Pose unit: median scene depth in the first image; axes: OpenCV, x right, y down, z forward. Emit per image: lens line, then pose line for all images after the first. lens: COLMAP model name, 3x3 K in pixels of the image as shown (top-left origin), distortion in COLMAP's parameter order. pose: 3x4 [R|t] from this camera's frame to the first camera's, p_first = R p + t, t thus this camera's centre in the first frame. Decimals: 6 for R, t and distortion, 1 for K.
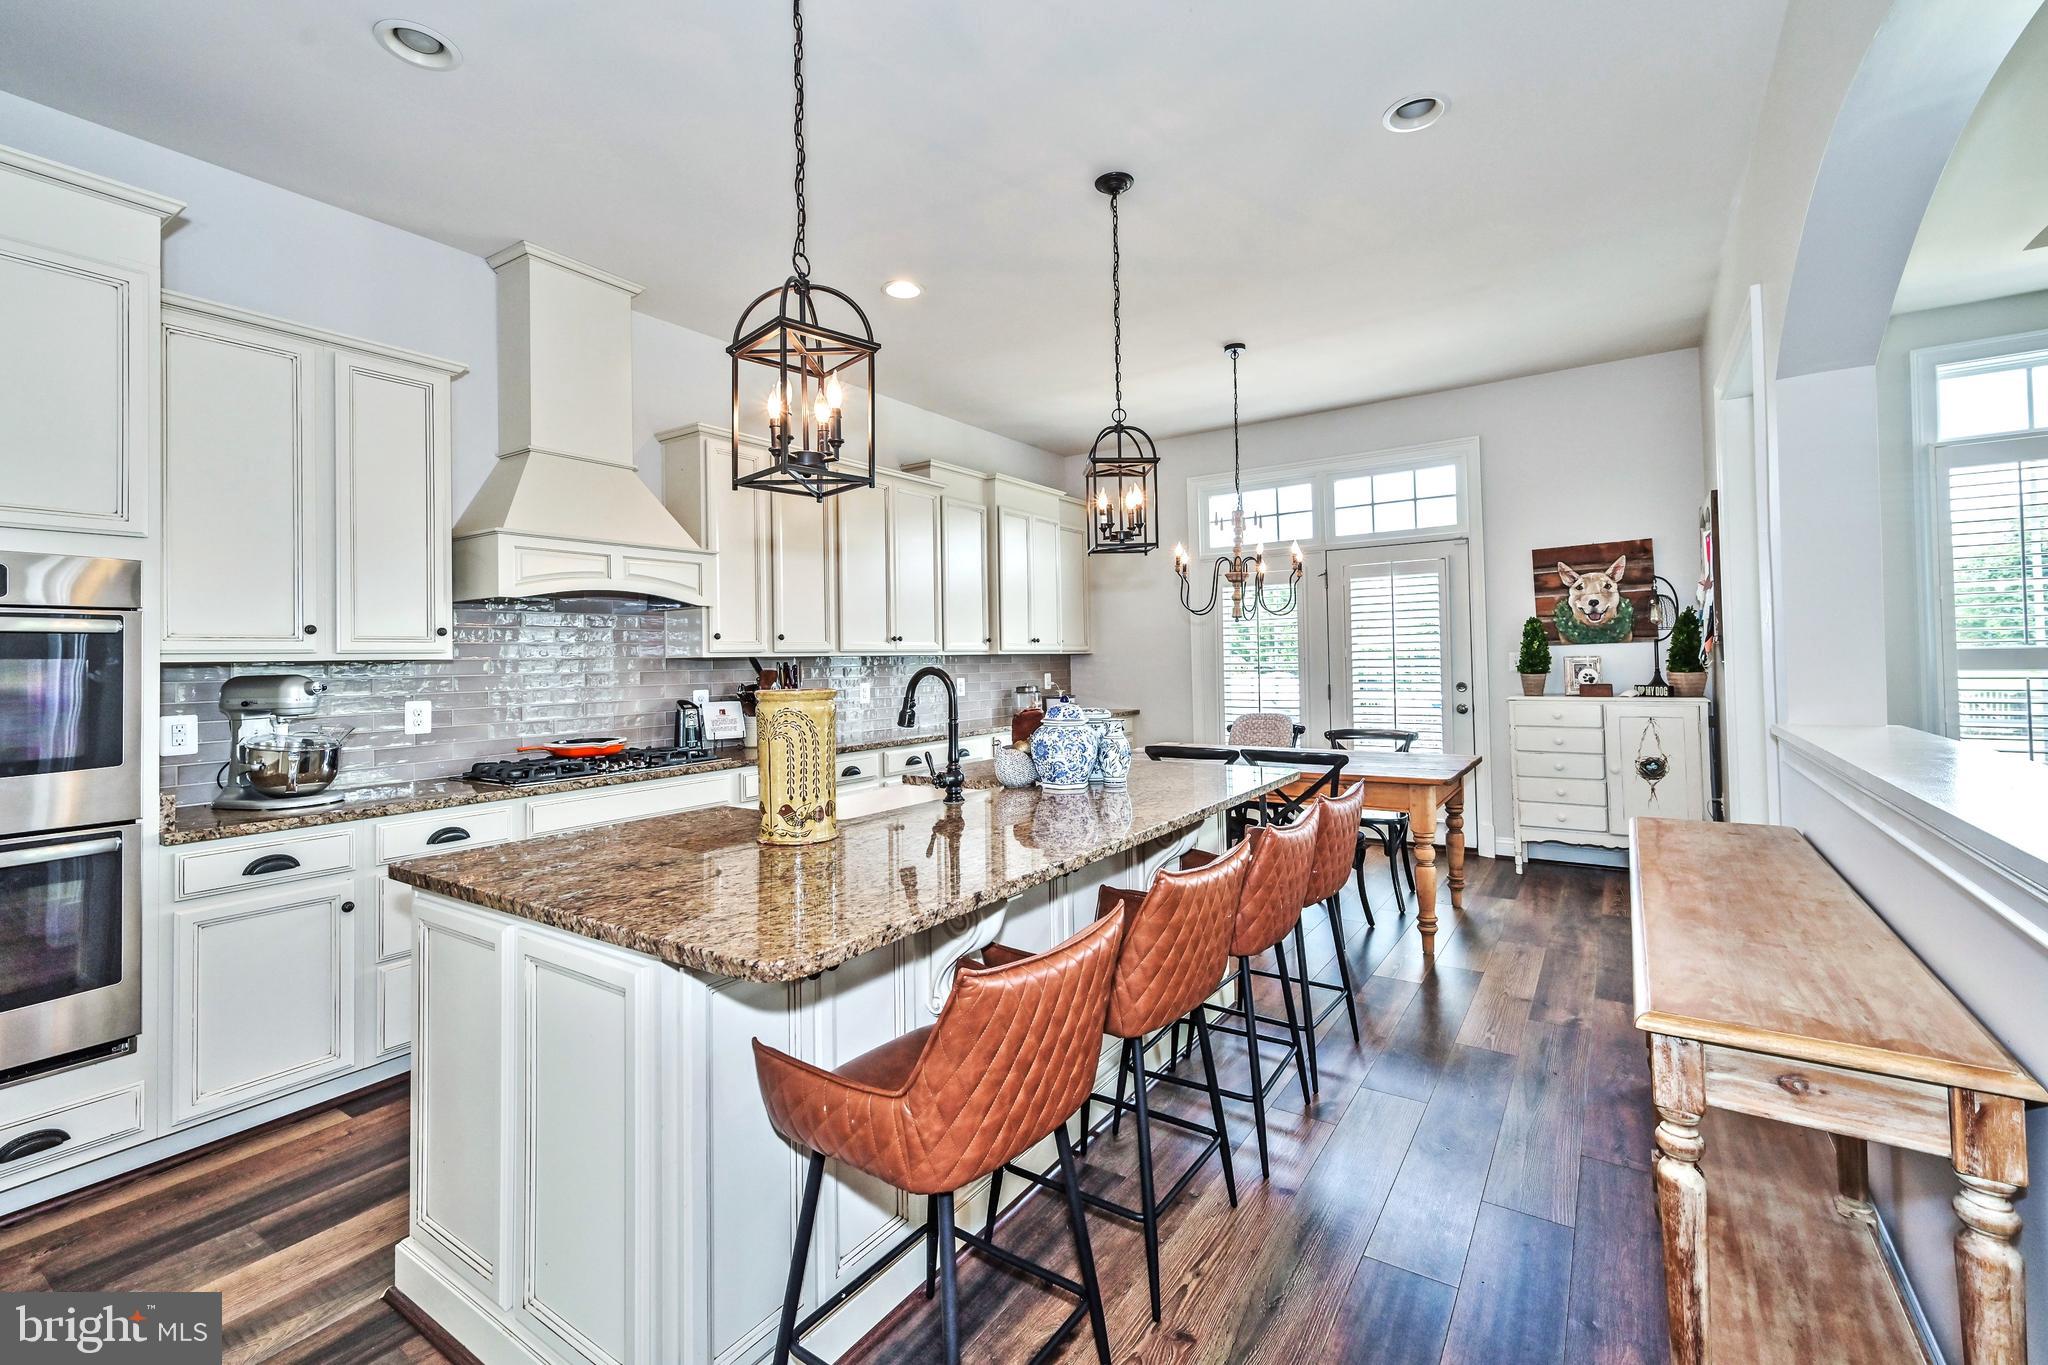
lens RADIAL K [[890.8, 0, 1024.9], [0, 890.8, 640.2], [0, 0, 1]] dist [0.000631, 0.000089]
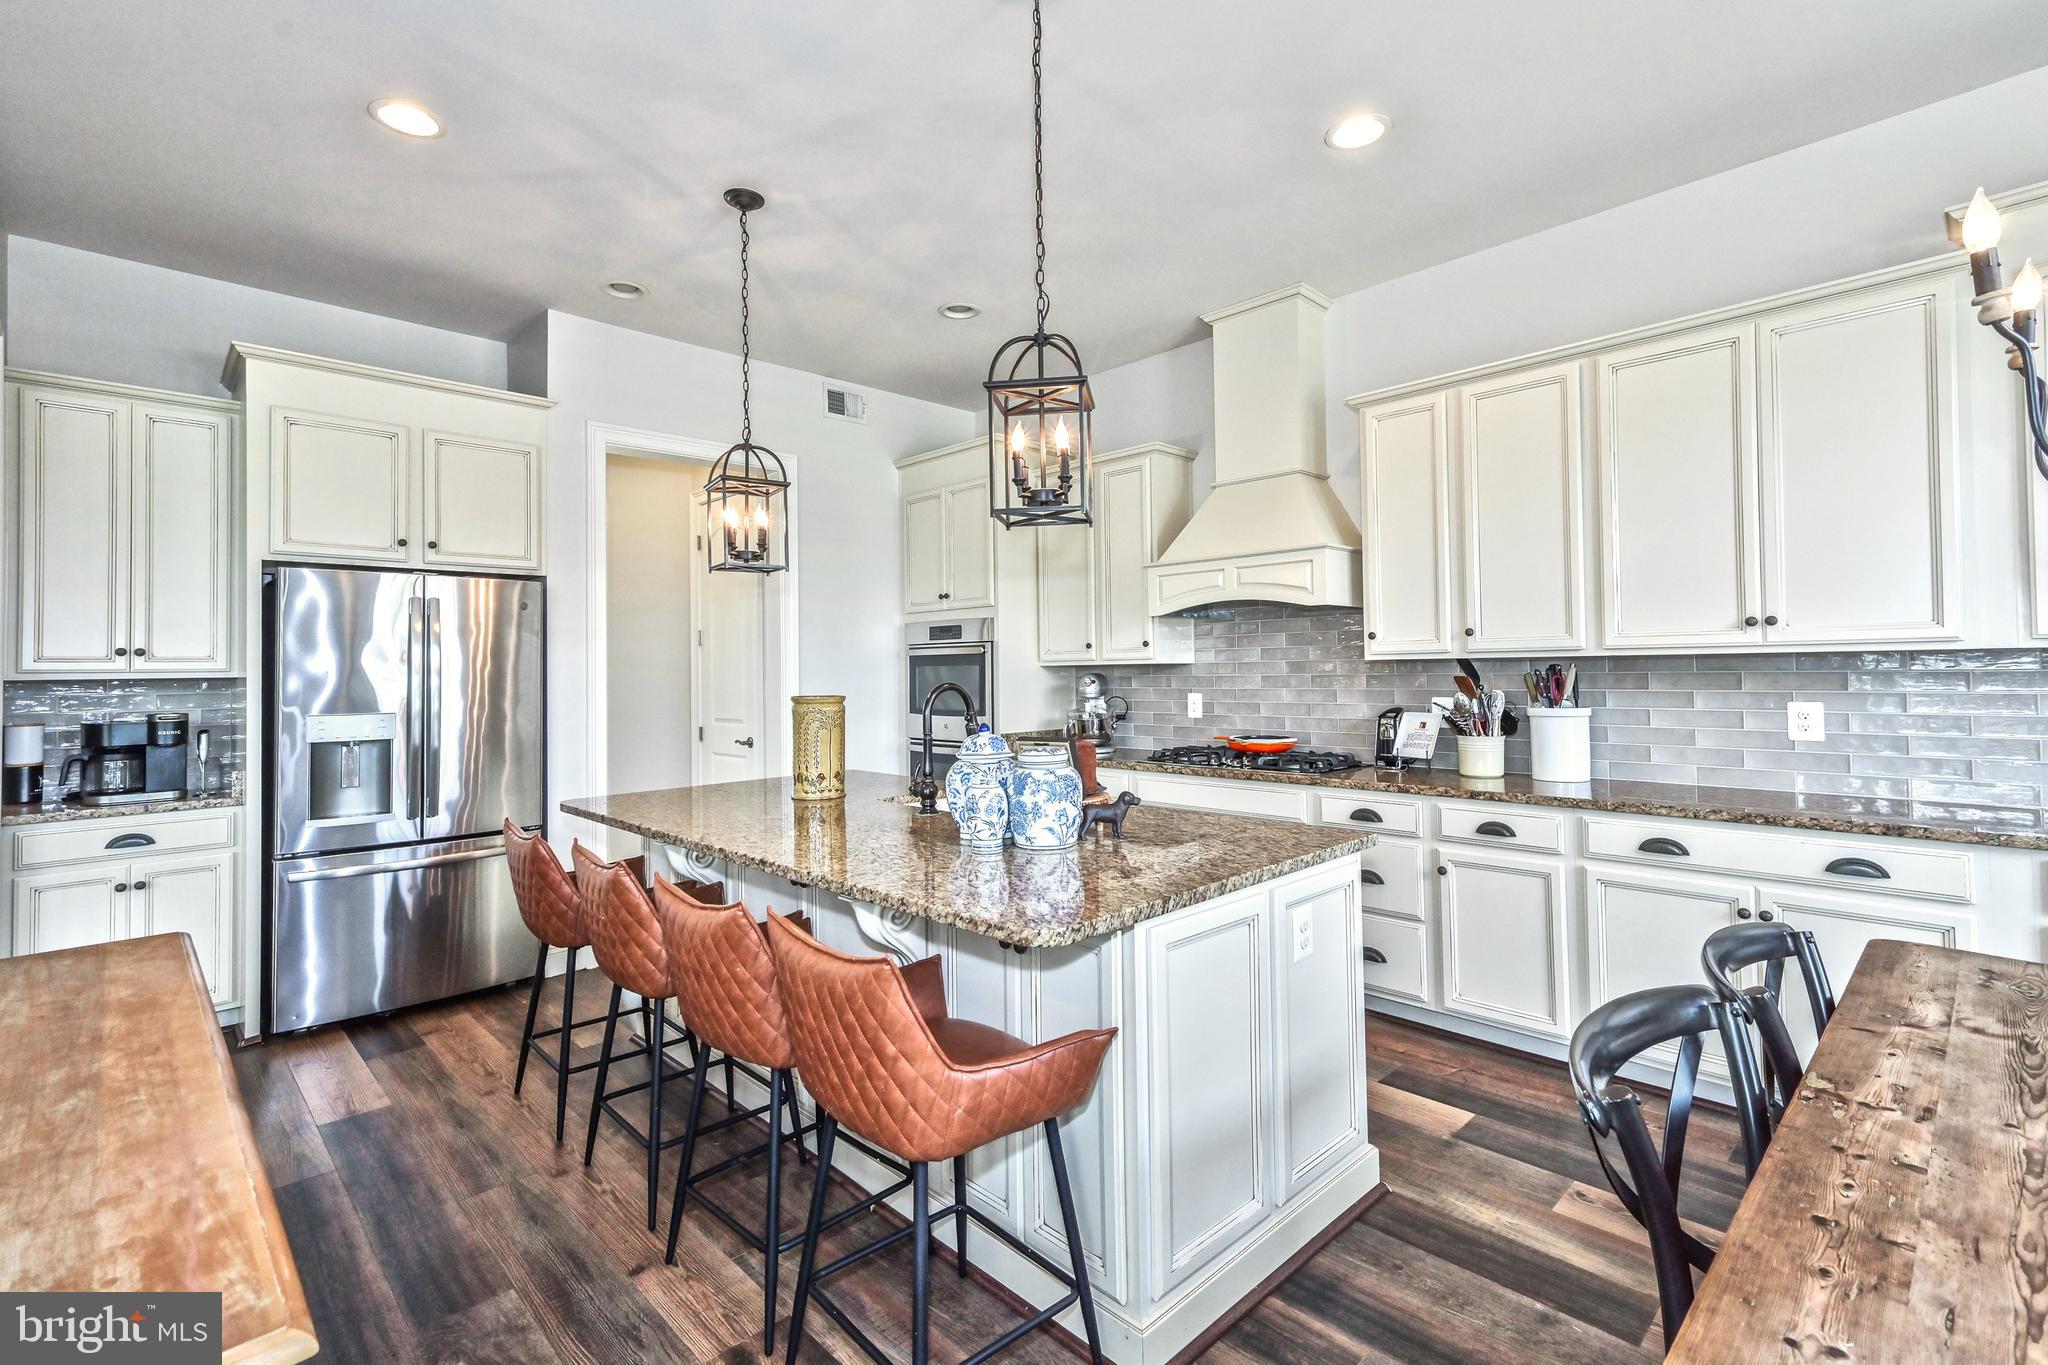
lens RADIAL K [[903.9, 0, 1024.3], [0, 903.9, 652.0], [0, 0, 1]] dist [-0.000091, 0.000272]
pose [[-0.184545, 0.002333, -0.982821, 0.718162], [0.034028, 0.999413, -0.004017, 0.002352], [0.982235, -0.034185, -0.184516, 1.007491]]
